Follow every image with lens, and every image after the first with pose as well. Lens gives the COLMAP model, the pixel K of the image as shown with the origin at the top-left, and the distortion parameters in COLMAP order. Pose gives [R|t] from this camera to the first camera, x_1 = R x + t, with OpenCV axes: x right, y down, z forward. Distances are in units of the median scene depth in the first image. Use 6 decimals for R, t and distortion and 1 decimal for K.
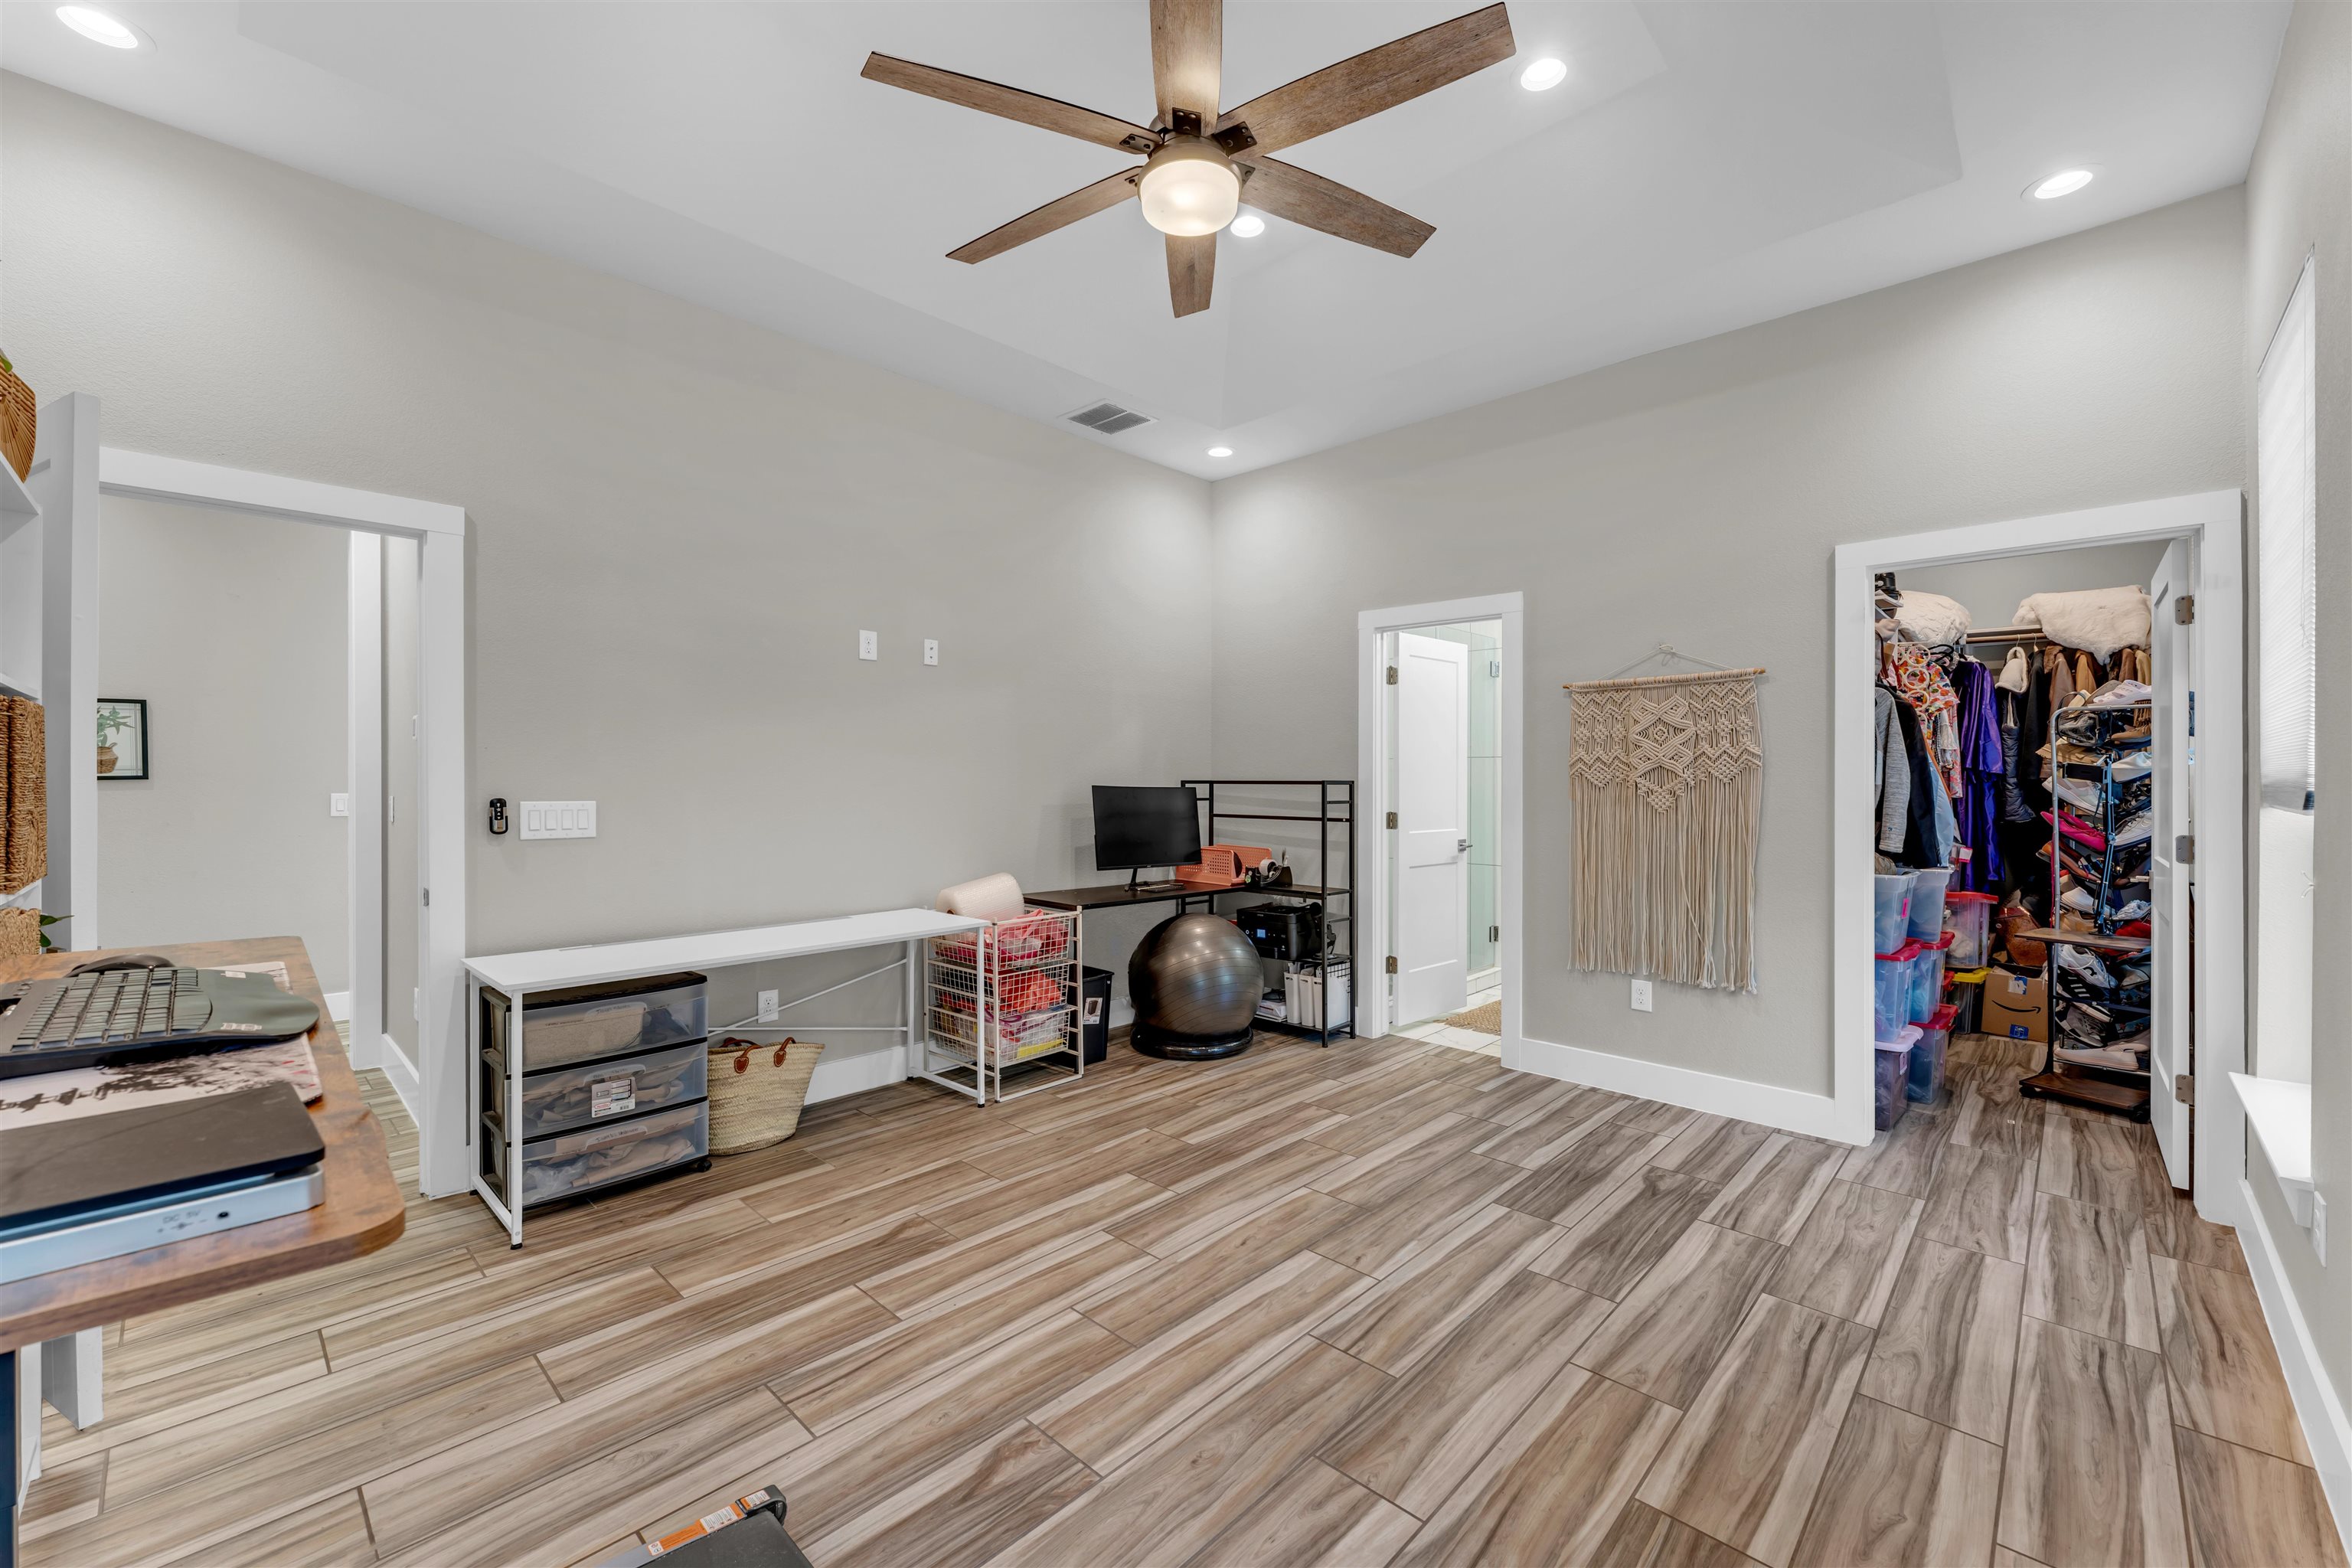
lens RADIAL K [[938.9, 0, 1172.3], [0, 938.9, 802.3], [0, 0, 1]] dist [-0.000661, 0.001337]
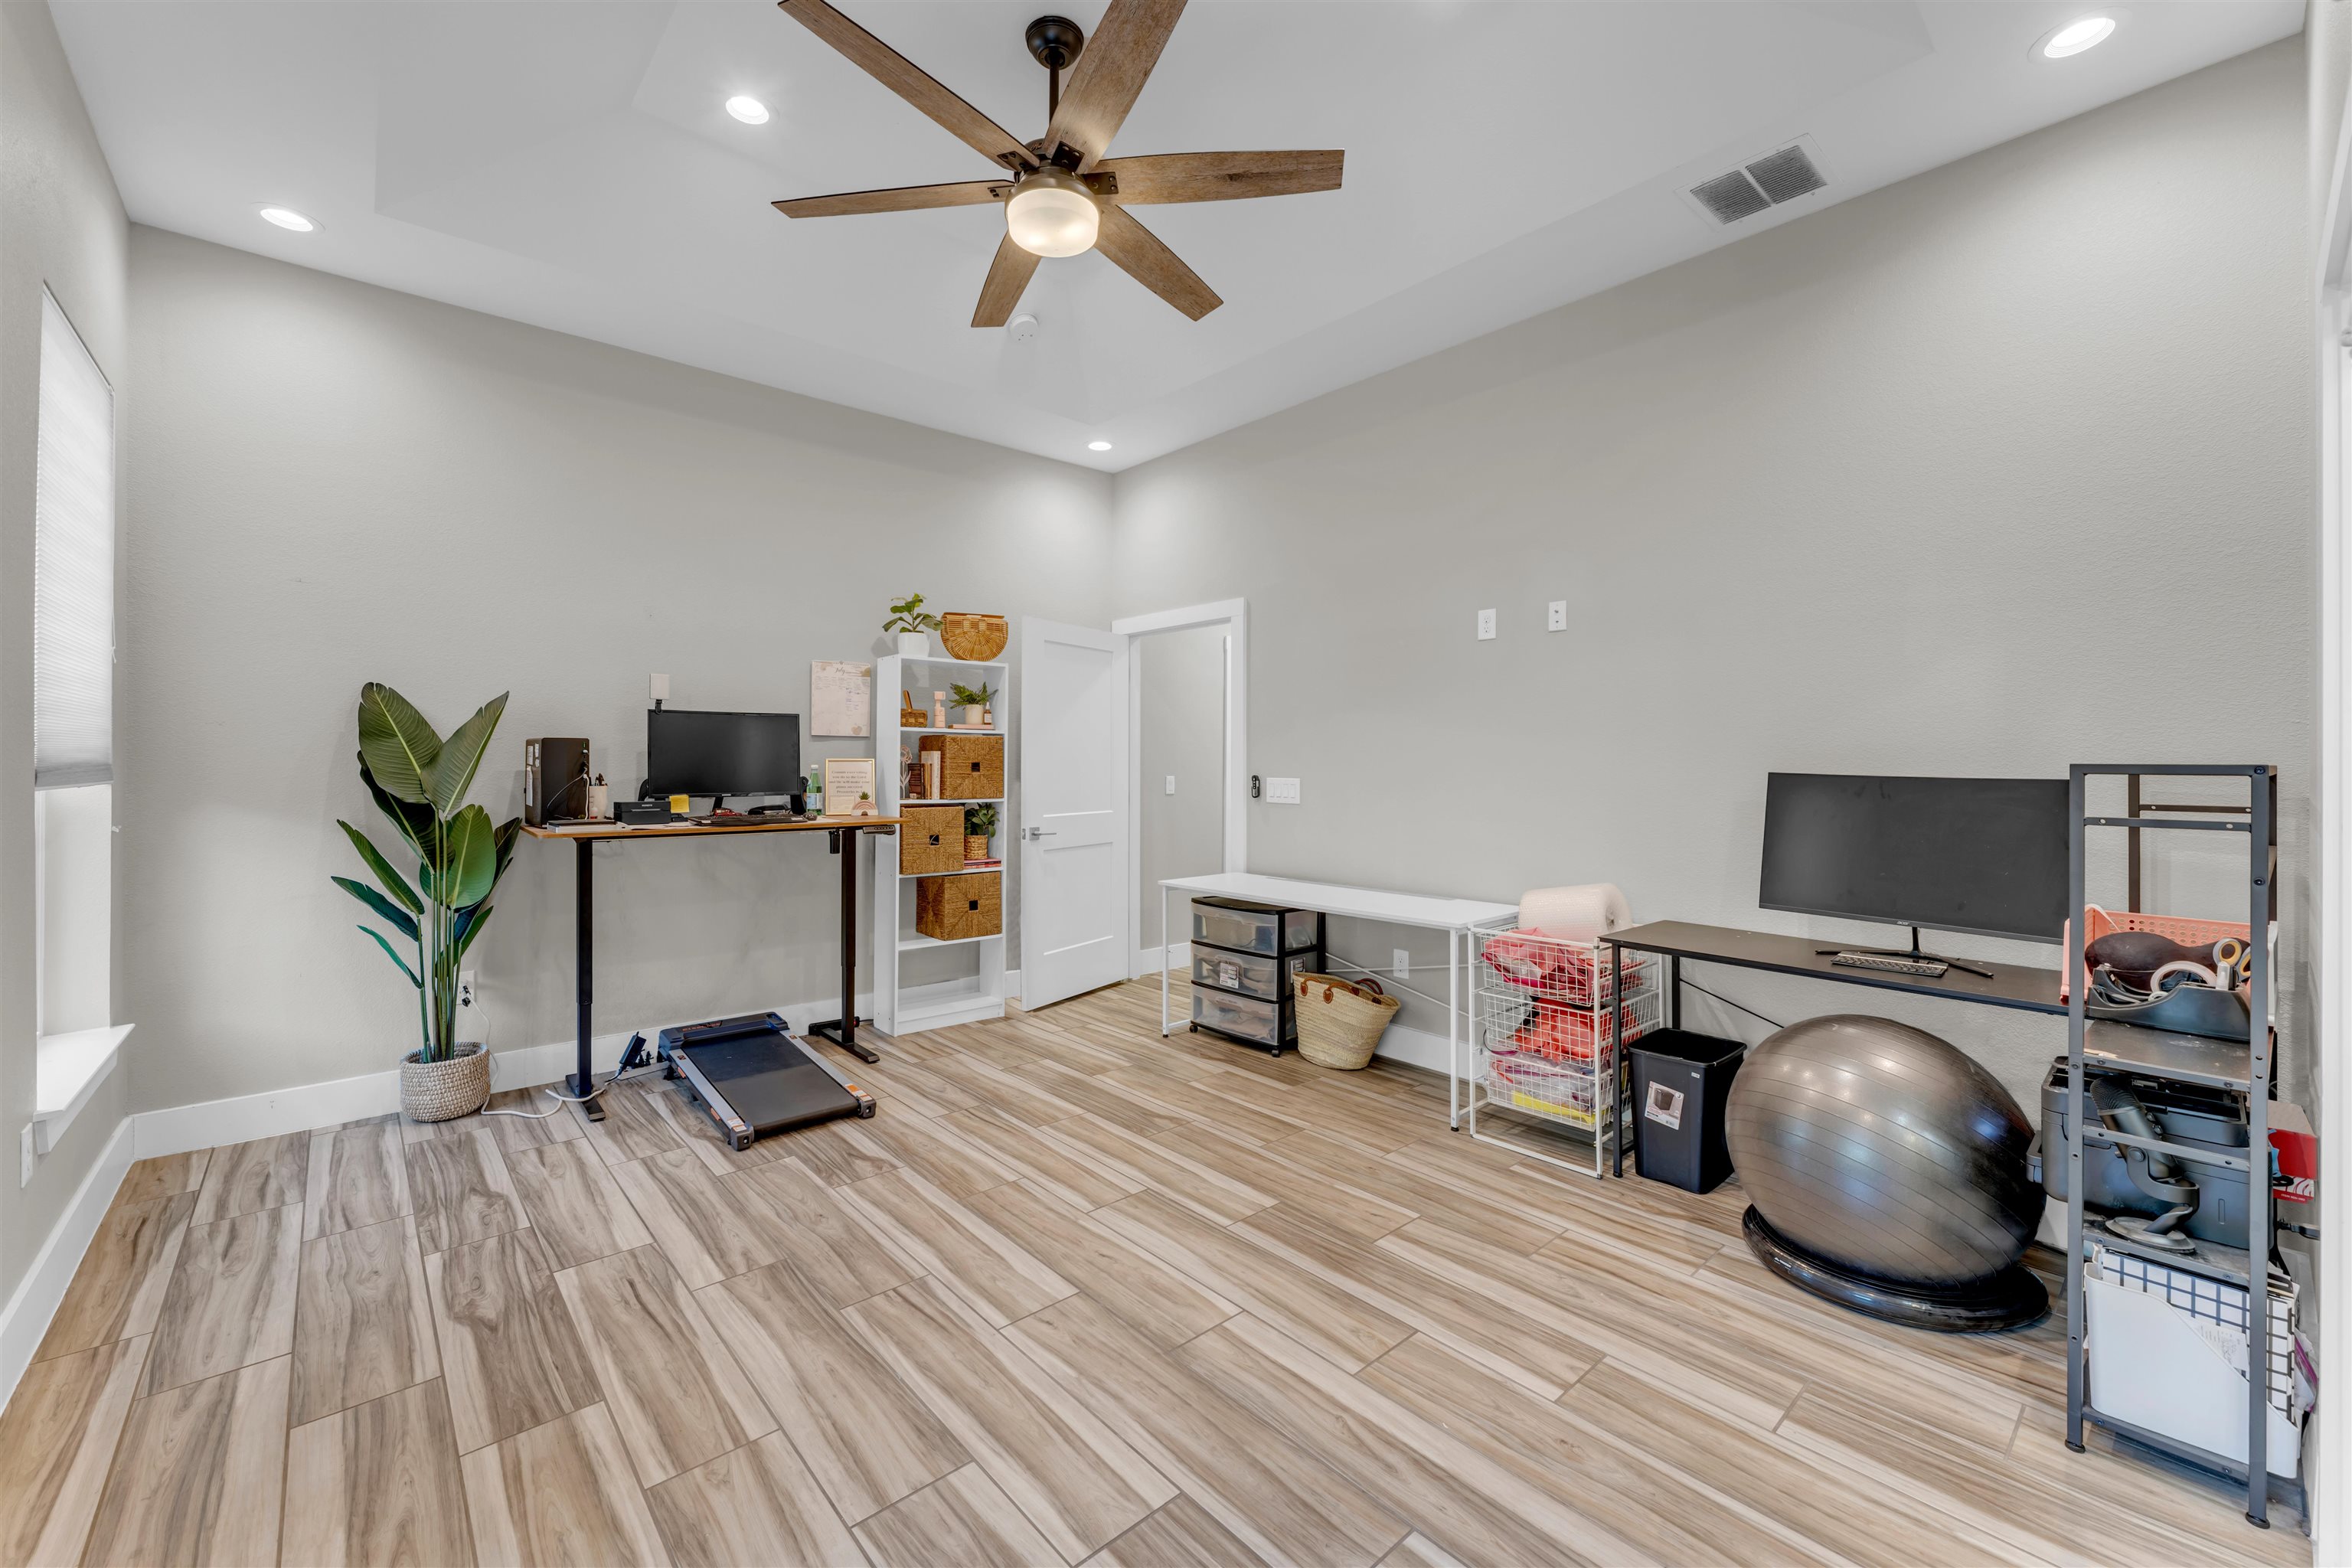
lens RADIAL K [[938.9, 0, 1170.6], [0, 938.9, 787.7], [0, 0, 1]] dist [-0.000661, 0.001337]
pose [[-0.073333, 0.025217, -0.996989, 0.995321], [-0.026514, 0.999278, 0.027225, -0.025946], [0.996955, 0.028430, -0.072611, 1.120509]]
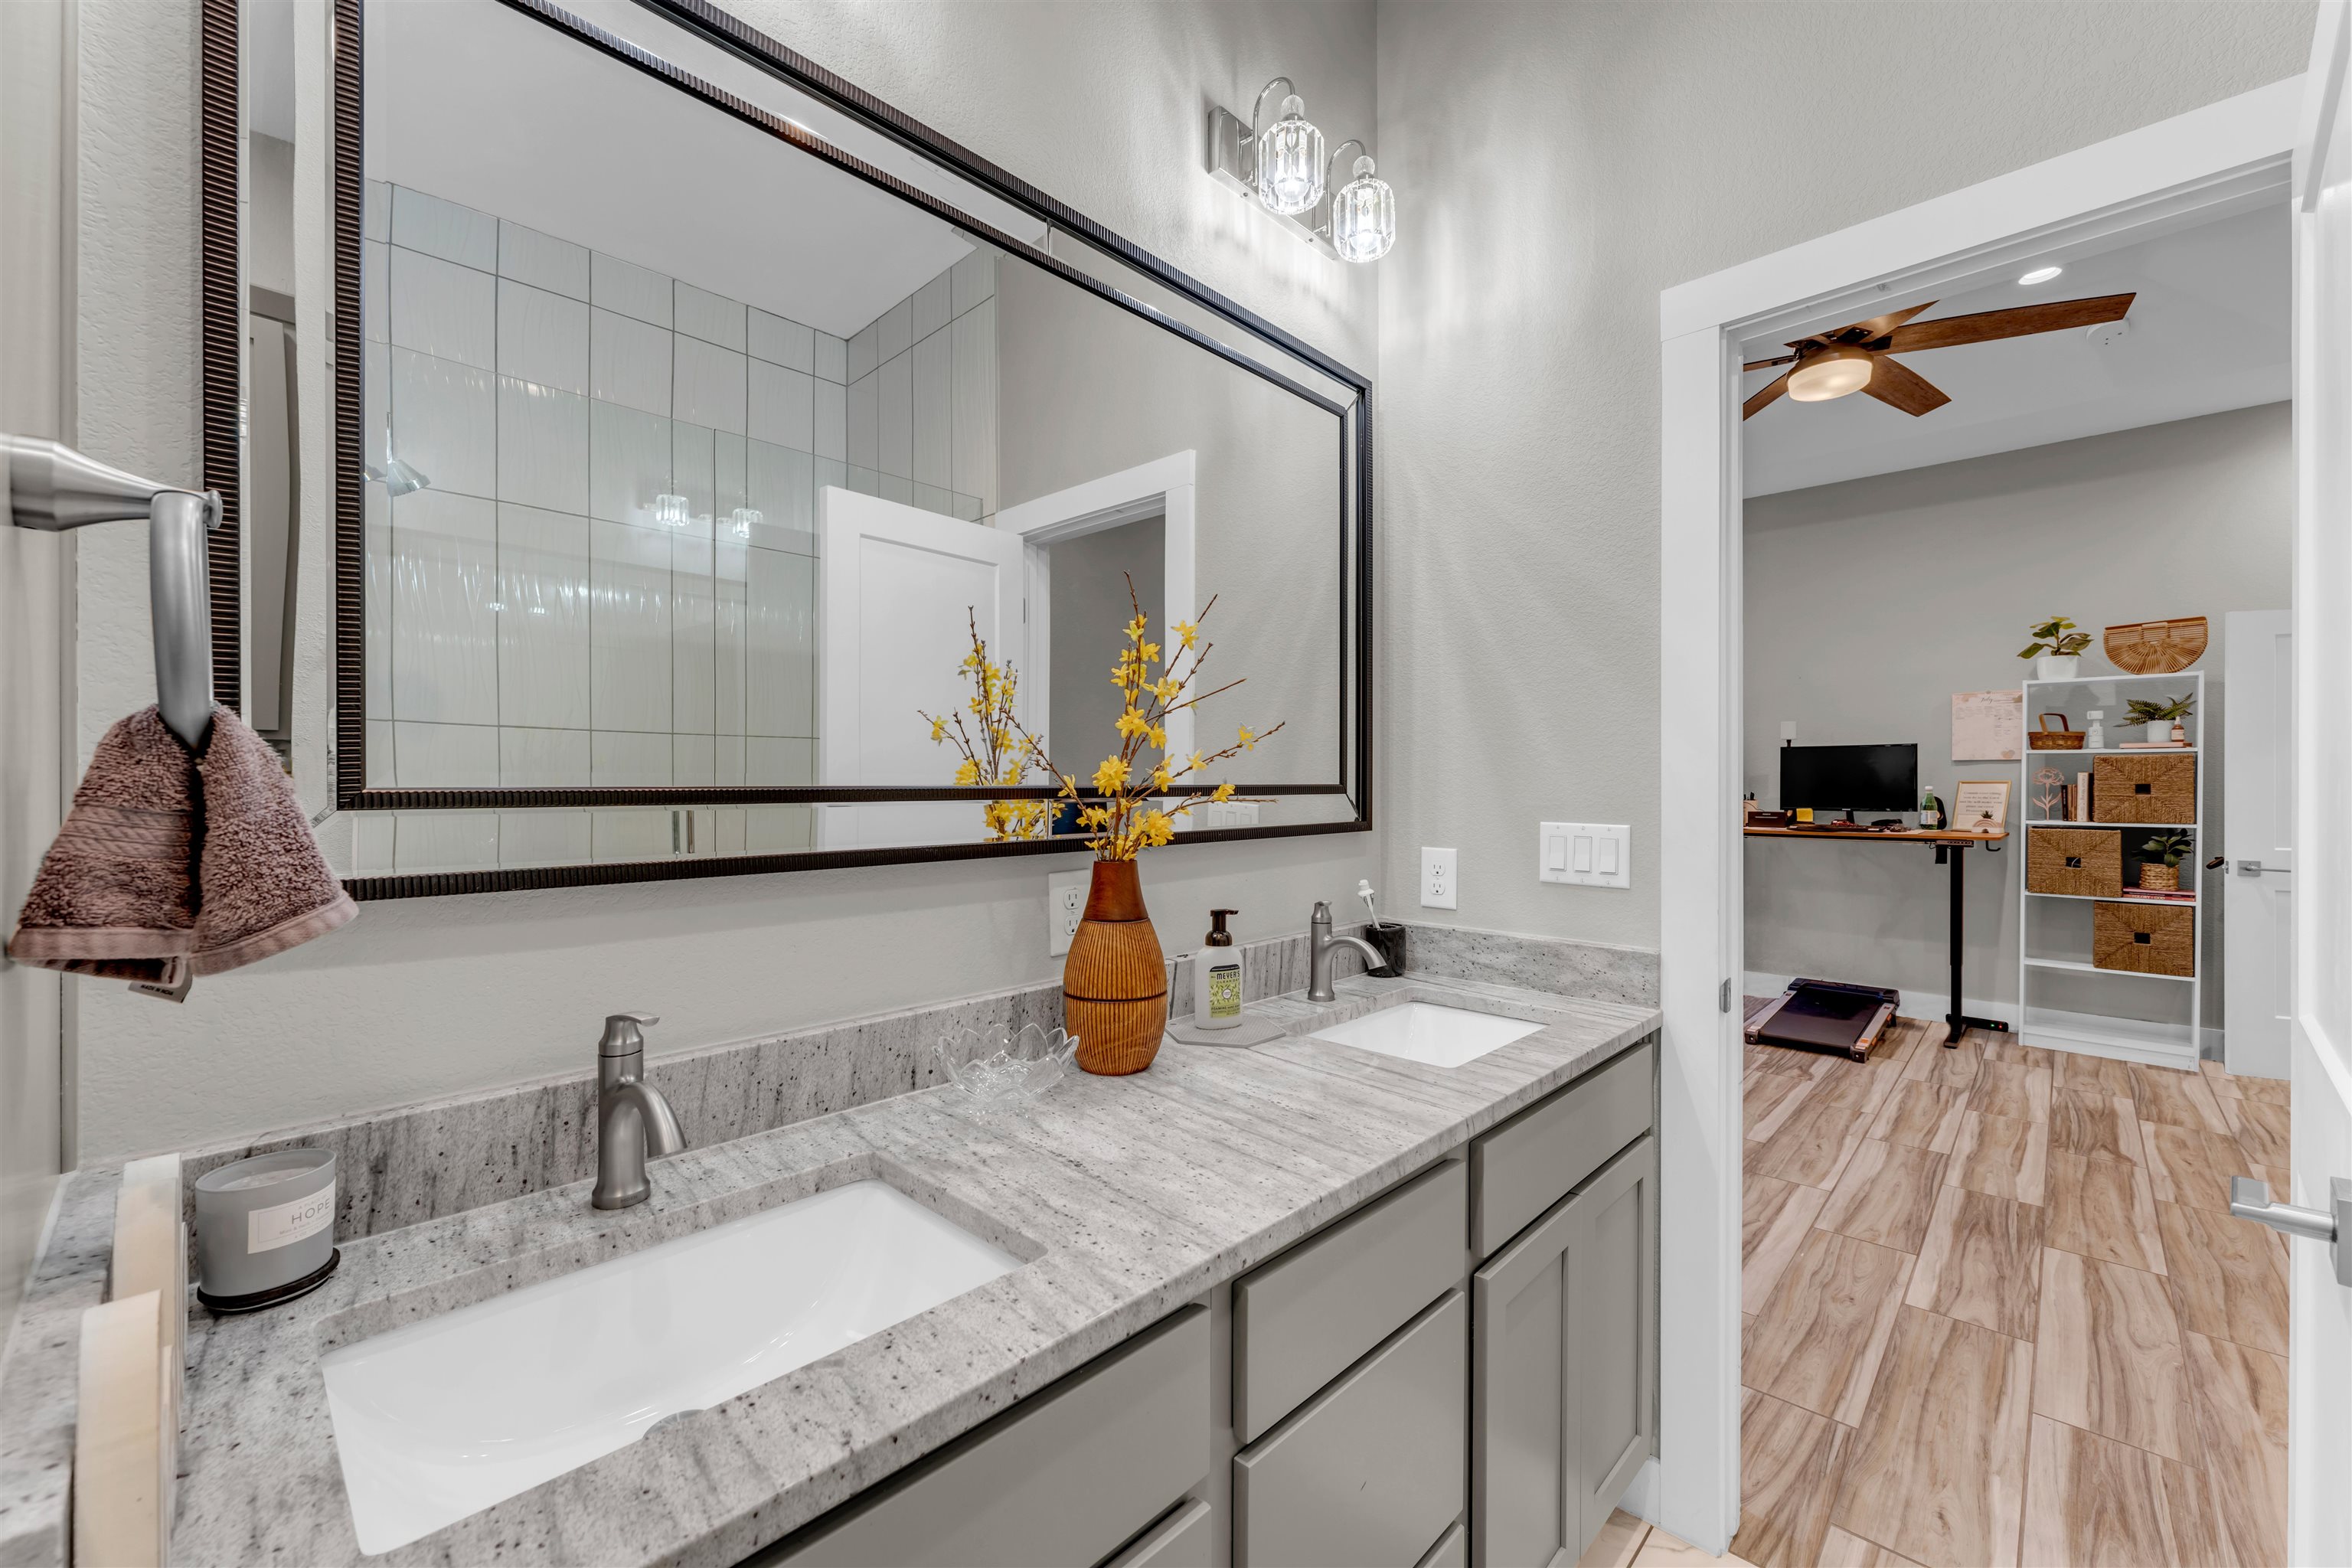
lens RADIAL K [[938.9, 0, 1174.9], [0, 938.9, 784.0], [0, 0, 1]] dist [-0.000661, 0.001337]
pose [[-0.999898, -0.001120, -0.014223, 0.971266], [-0.001470, 0.999697, 0.024582, -0.053278], [0.014191, 0.024600, -0.999597, 2.251297]]
